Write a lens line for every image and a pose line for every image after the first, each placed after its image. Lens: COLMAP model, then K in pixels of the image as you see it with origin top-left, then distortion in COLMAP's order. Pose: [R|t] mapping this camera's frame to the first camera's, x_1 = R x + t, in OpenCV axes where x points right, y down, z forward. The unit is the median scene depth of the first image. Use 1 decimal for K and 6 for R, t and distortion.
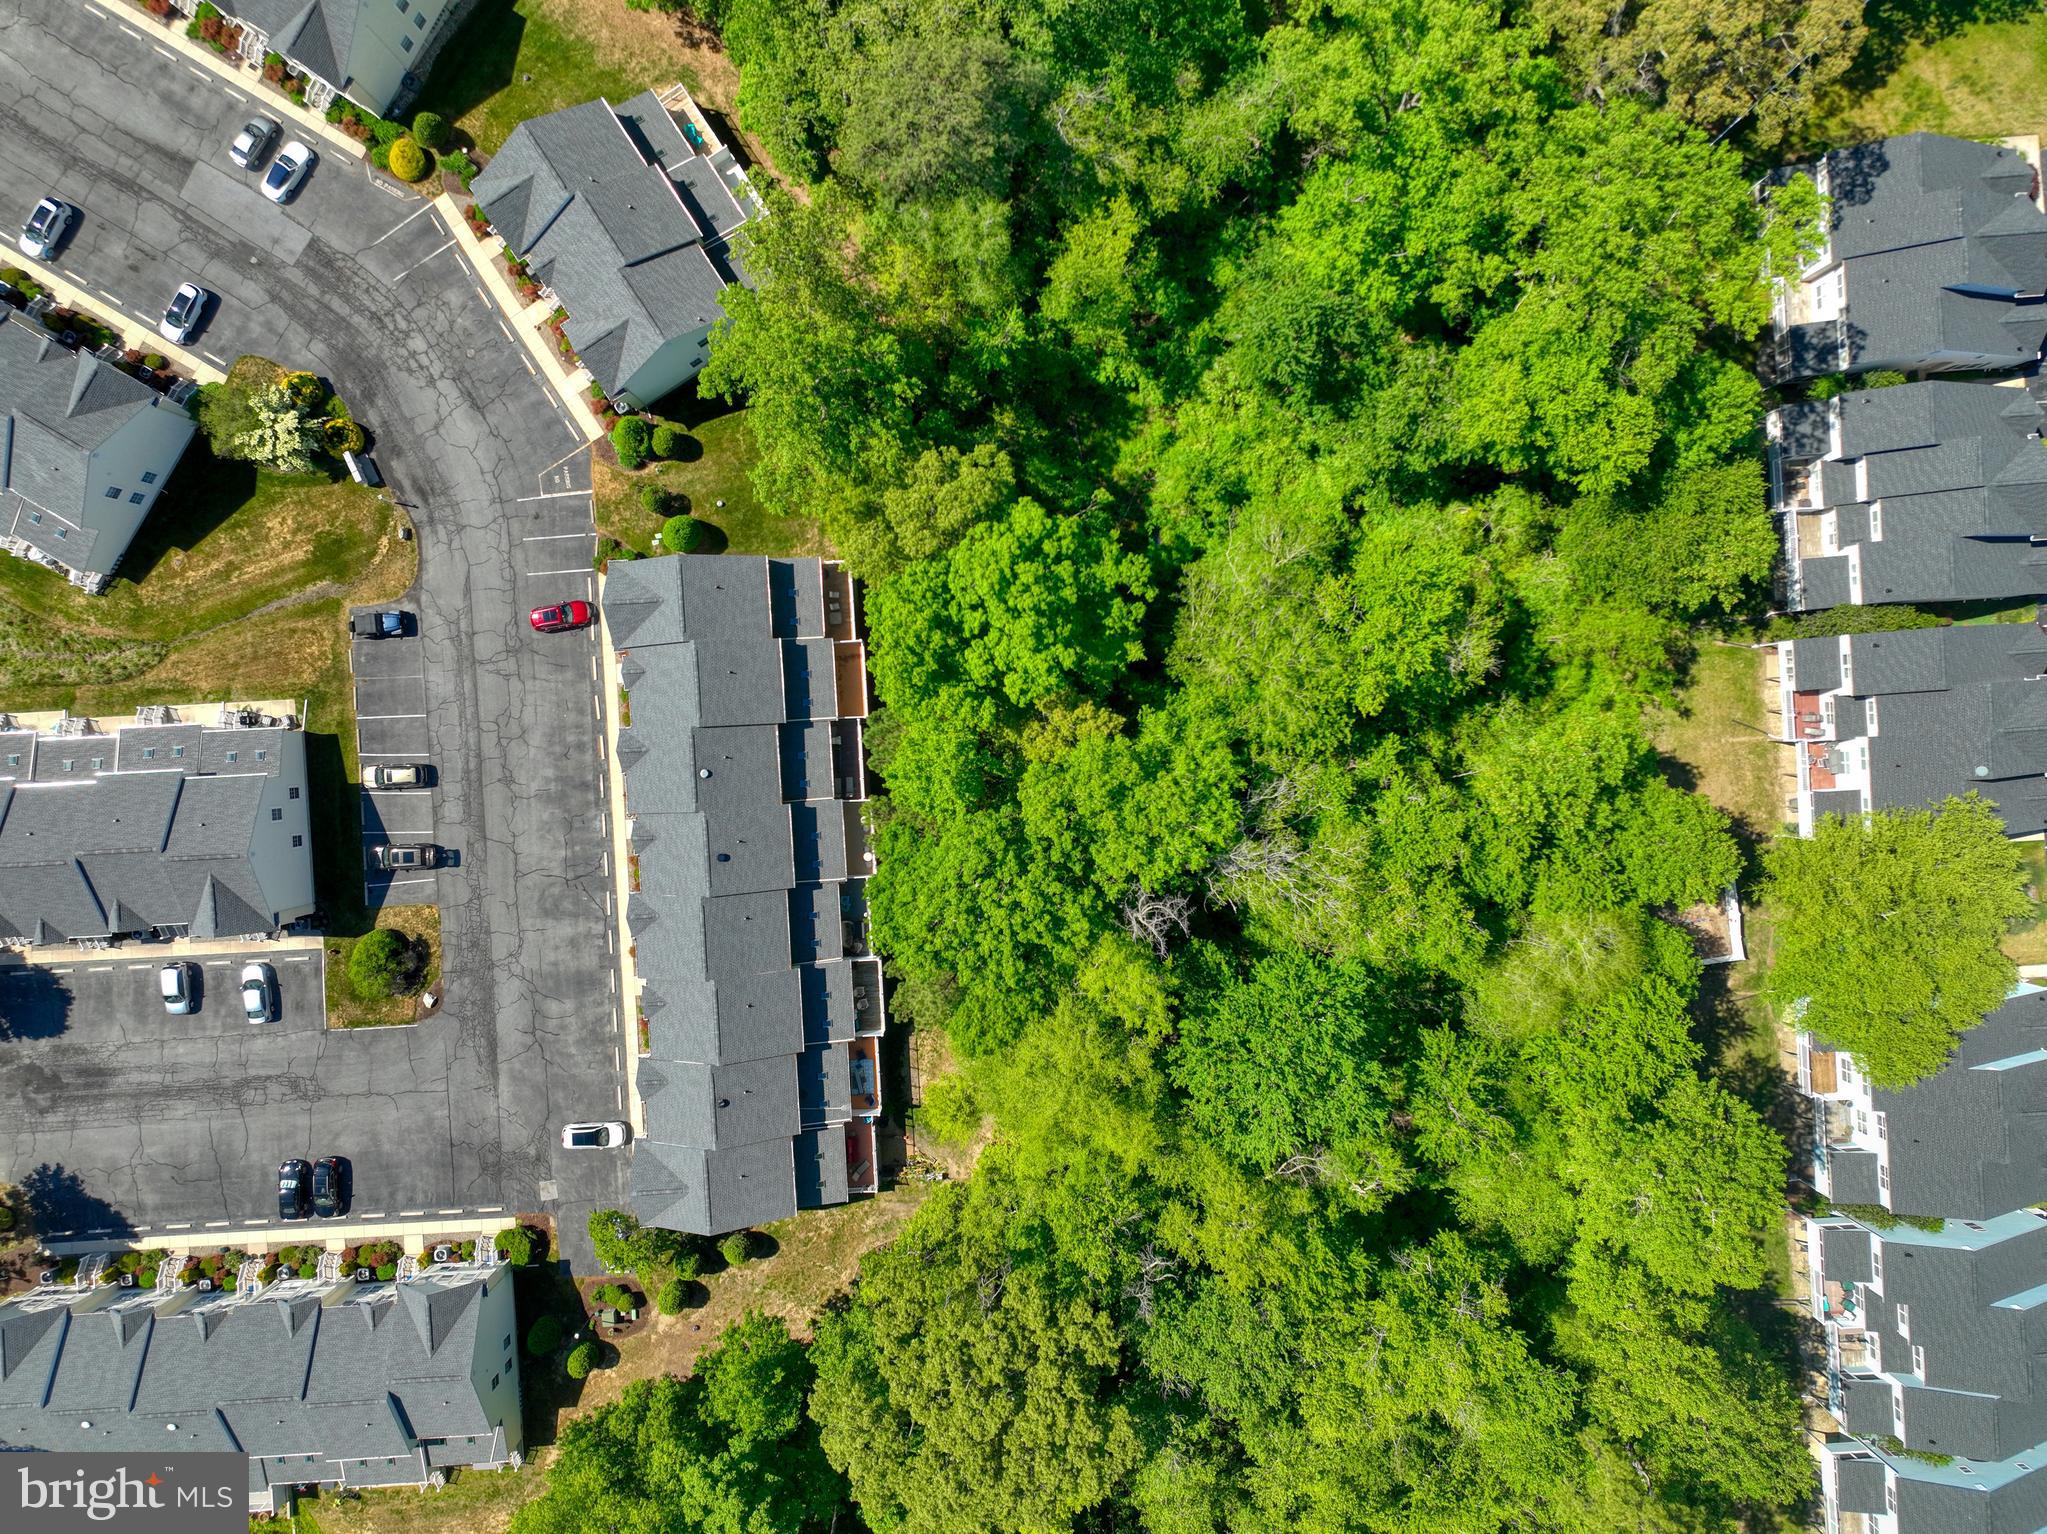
lens RADIAL K [[1439.1, 0, 1022.8], [0, 1439.1, 767.4], [0, 0, 1]] dist [-0.000878, 0.014414]
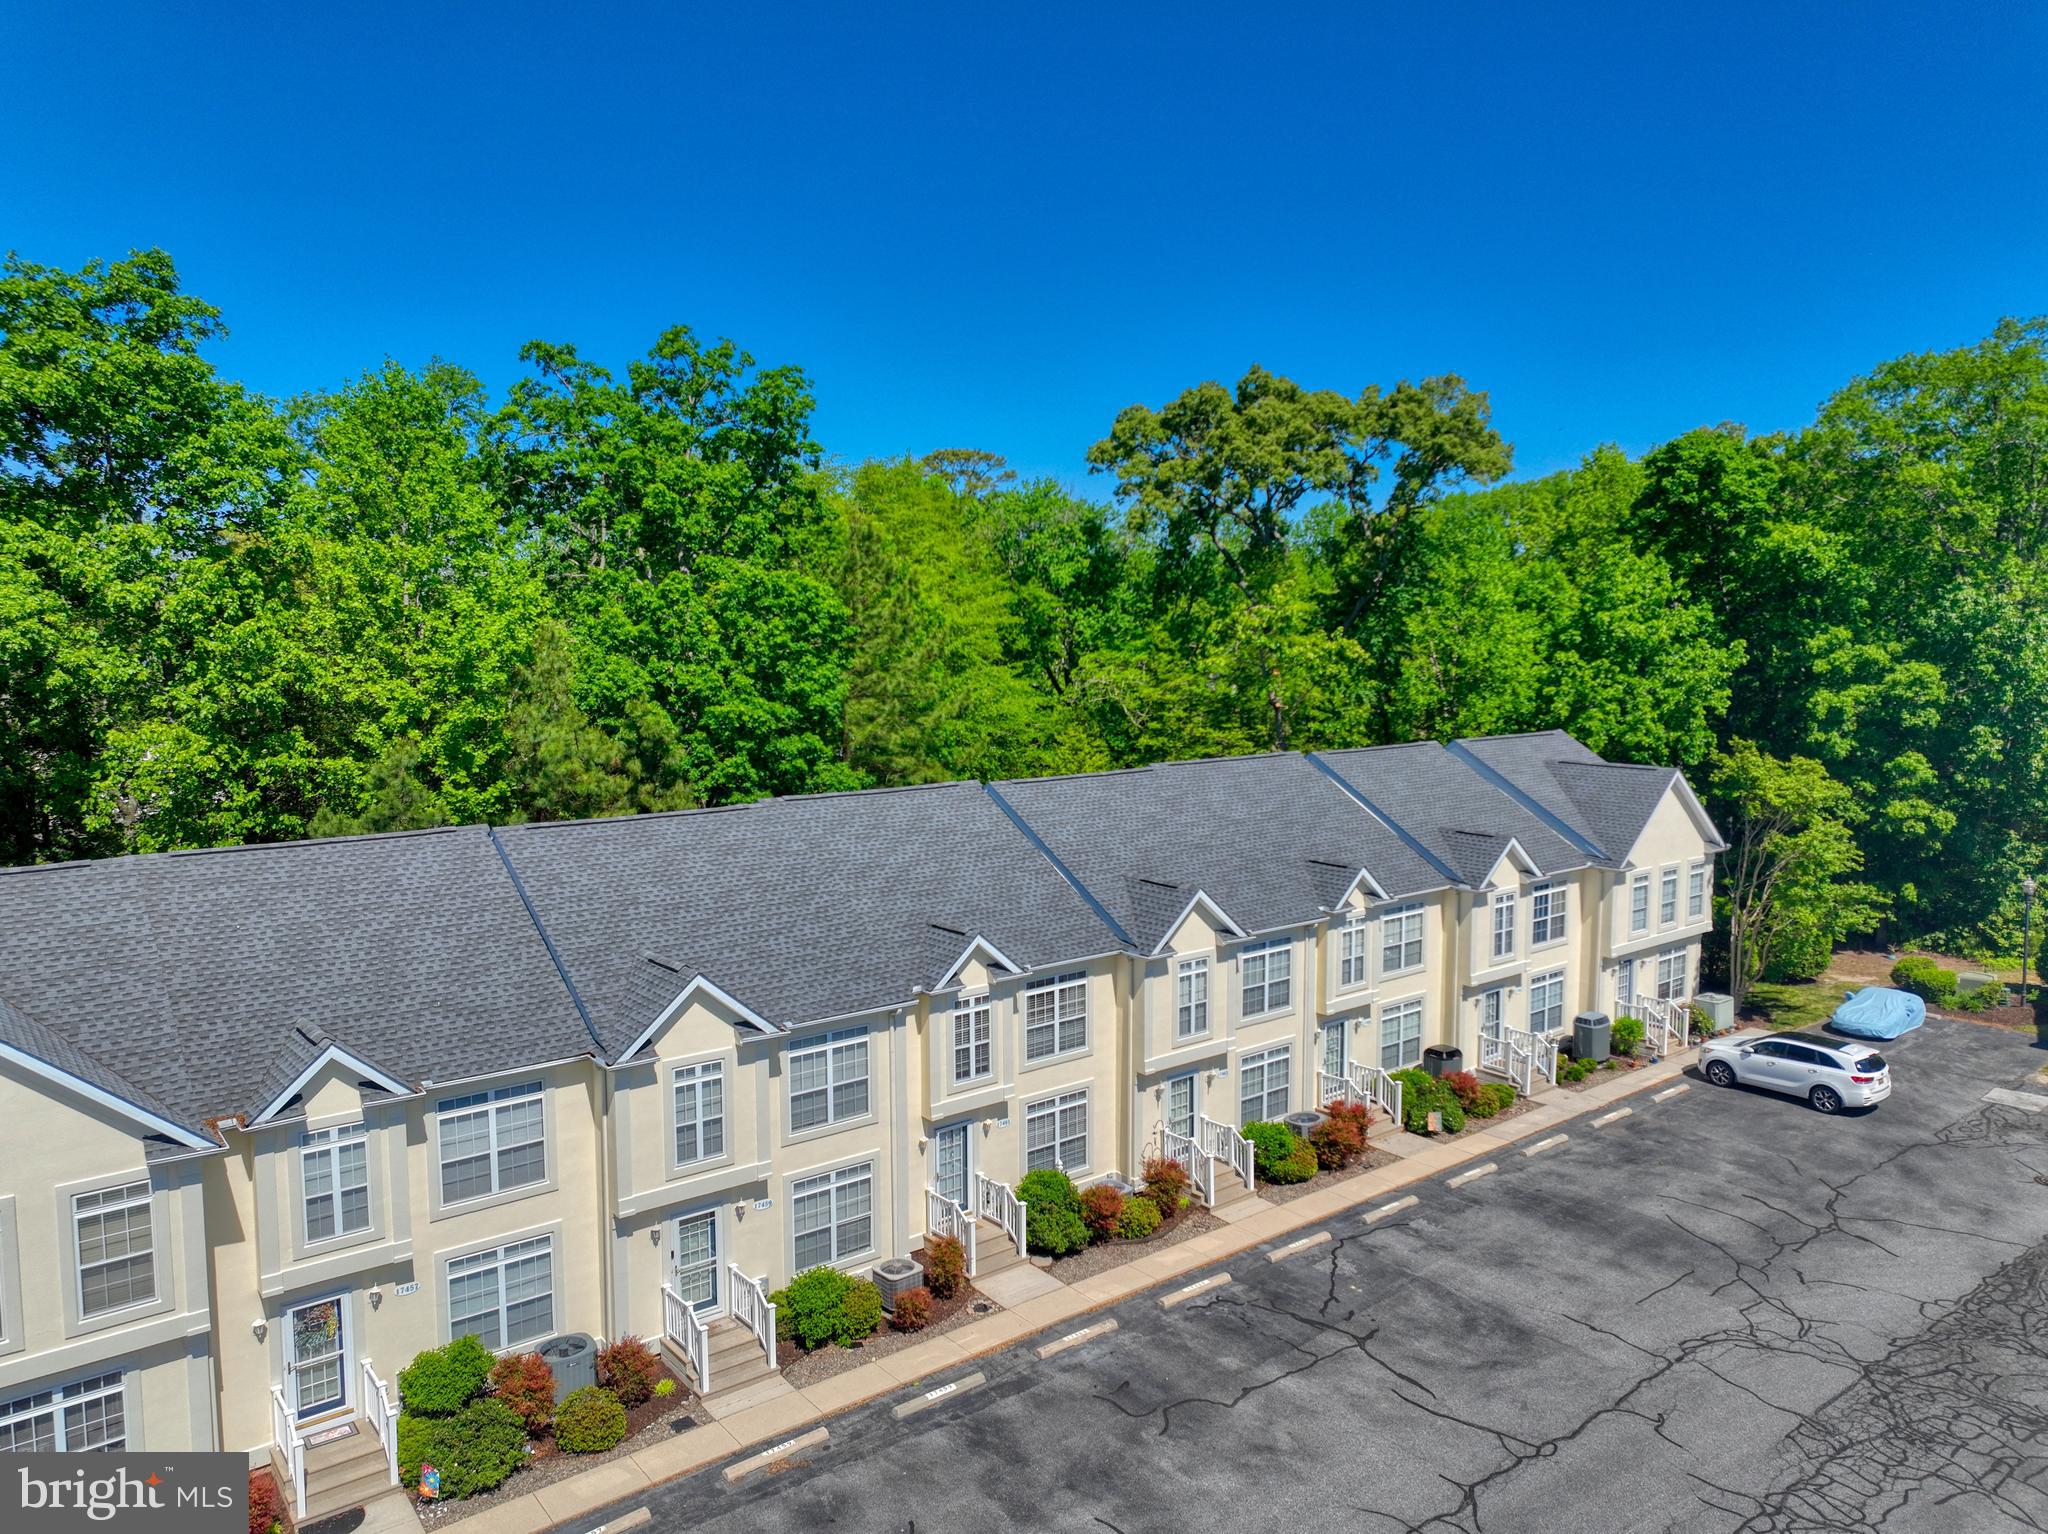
lens RADIAL K [[1439.8, 0, 1028.3], [0, 1439.8, 767.3], [0, 0, 1]] dist [-0.000878, 0.014414]
pose [[-0.577996, -0.078774, 0.812228, -0.474089], [0.815672, -0.085631, 0.572142, -0.094162], [0.024482, 0.993208, 0.113748, 0.886387]]
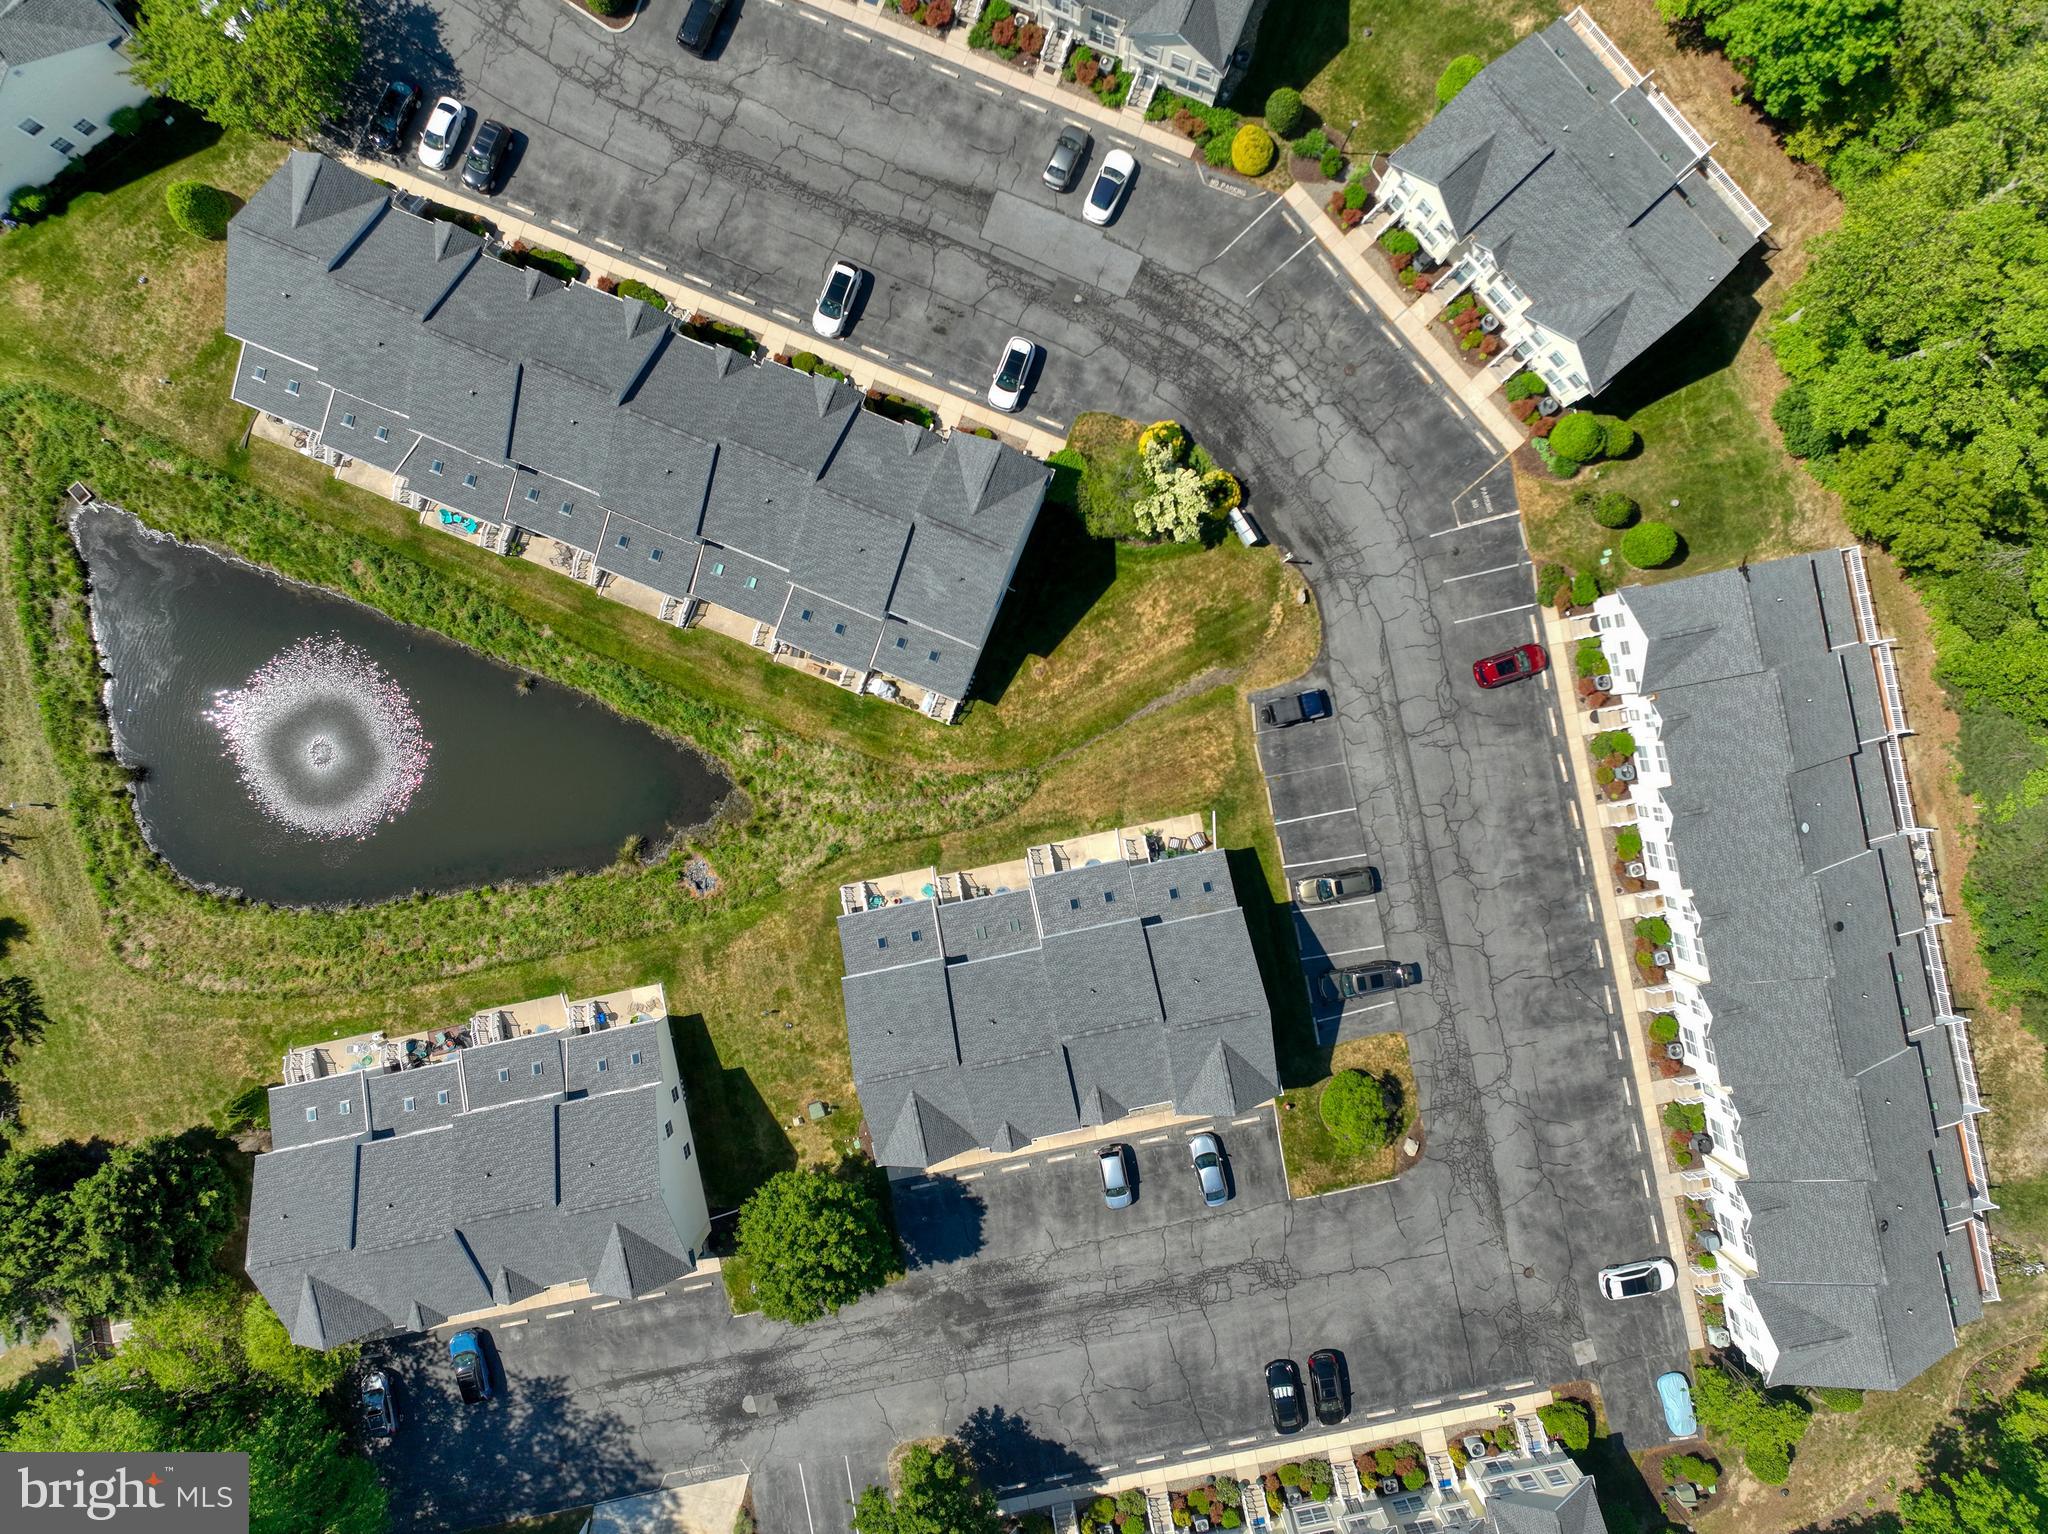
lens RADIAL K [[1439.8, 0, 1021.2], [0, 1439.8, 770.8], [0, 0, 1]] dist [-0.000878, 0.014414]
pose [[0.988758, -0.149470, -0.003936, -0.604853], [0.149457, 0.988763, -0.003349, -0.084519], [0.004392, 0.002723, 0.999987, 0.168807]]
